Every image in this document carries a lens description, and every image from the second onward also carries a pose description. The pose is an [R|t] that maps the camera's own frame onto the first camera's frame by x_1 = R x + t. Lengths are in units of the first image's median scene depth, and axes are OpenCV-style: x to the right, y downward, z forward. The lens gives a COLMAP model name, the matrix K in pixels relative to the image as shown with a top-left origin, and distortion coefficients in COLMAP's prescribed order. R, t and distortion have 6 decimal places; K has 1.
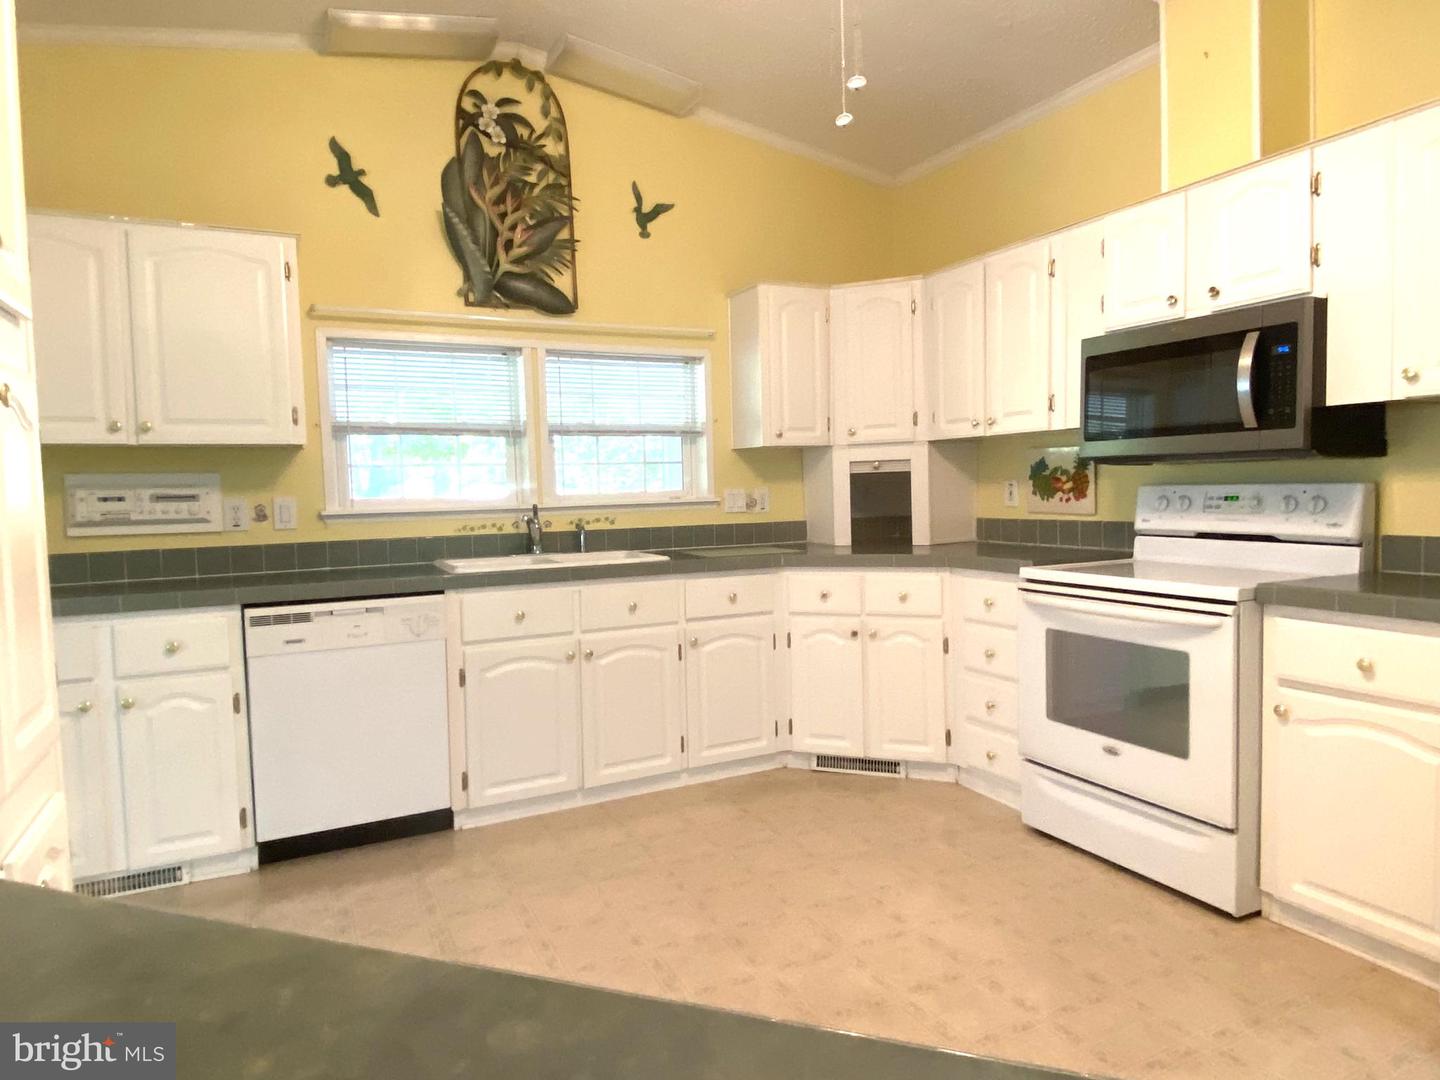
lens RADIAL K [[853.5, 0, 720.0], [0, 853.5, 540.0], [0, 0, 1]] dist [-0.000936, -0.079064]
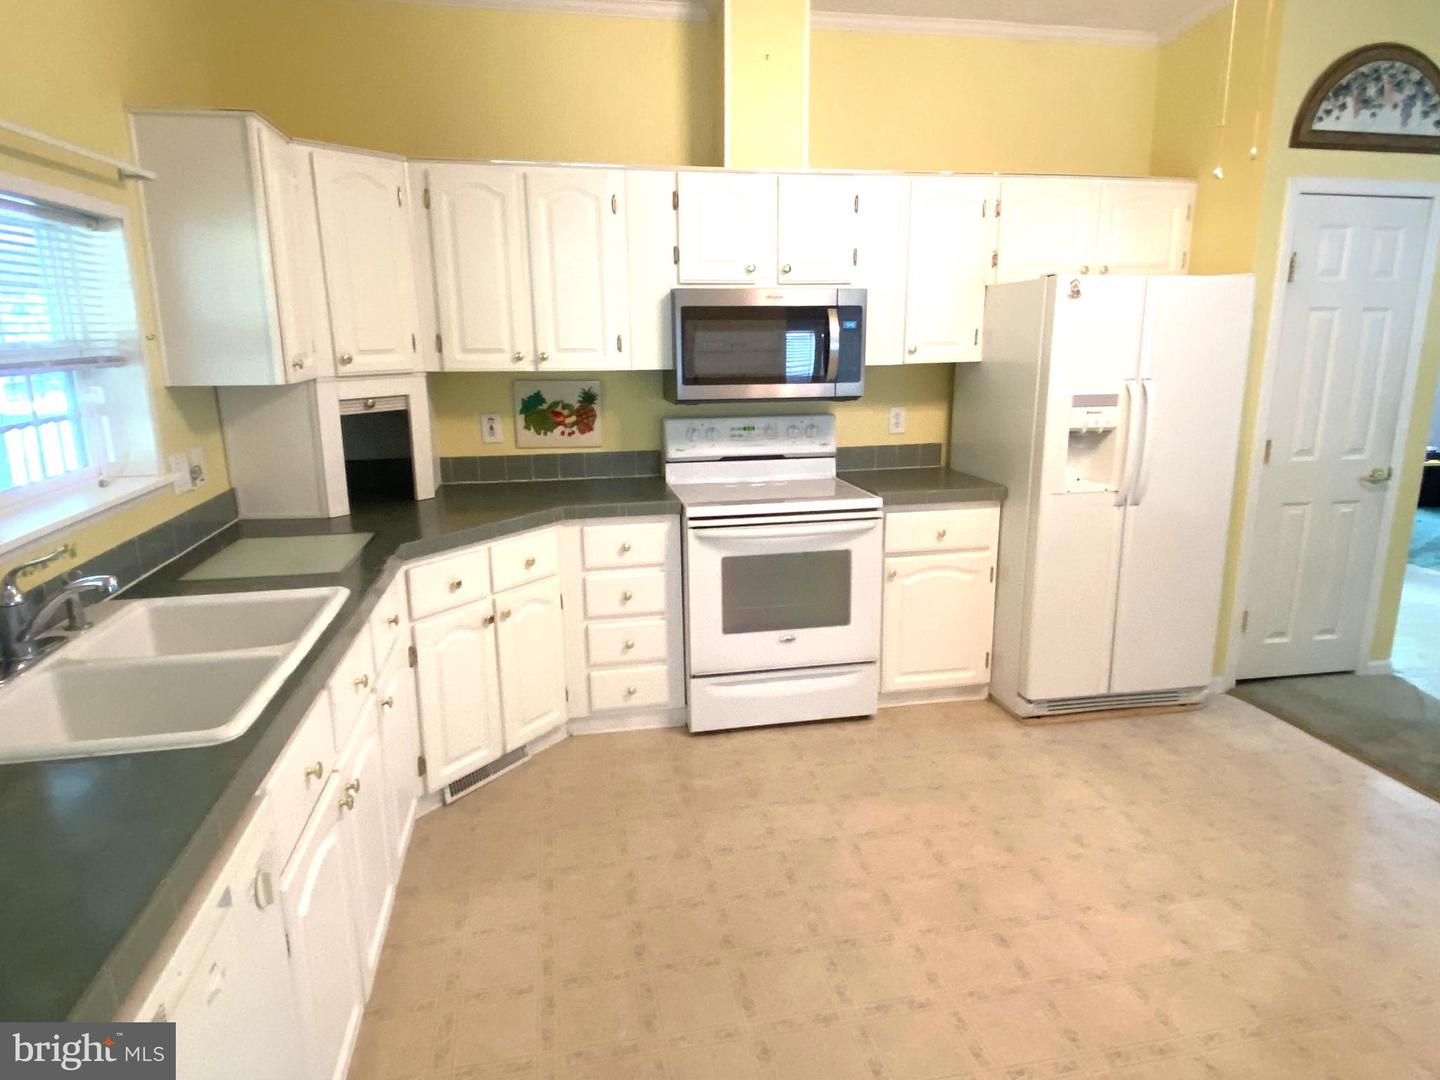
lens RADIAL K [[848.7, 0, 720.0], [0, 848.7, 540.0], [0, 0, 1]] dist [-0.002436, -0.002831]
pose [[0.230520, -0.202657, 0.951730, -0.549654], [0.055792, 0.979216, 0.194996, -0.111631], [-0.971467, 0.008148, 0.237035, 0.591904]]
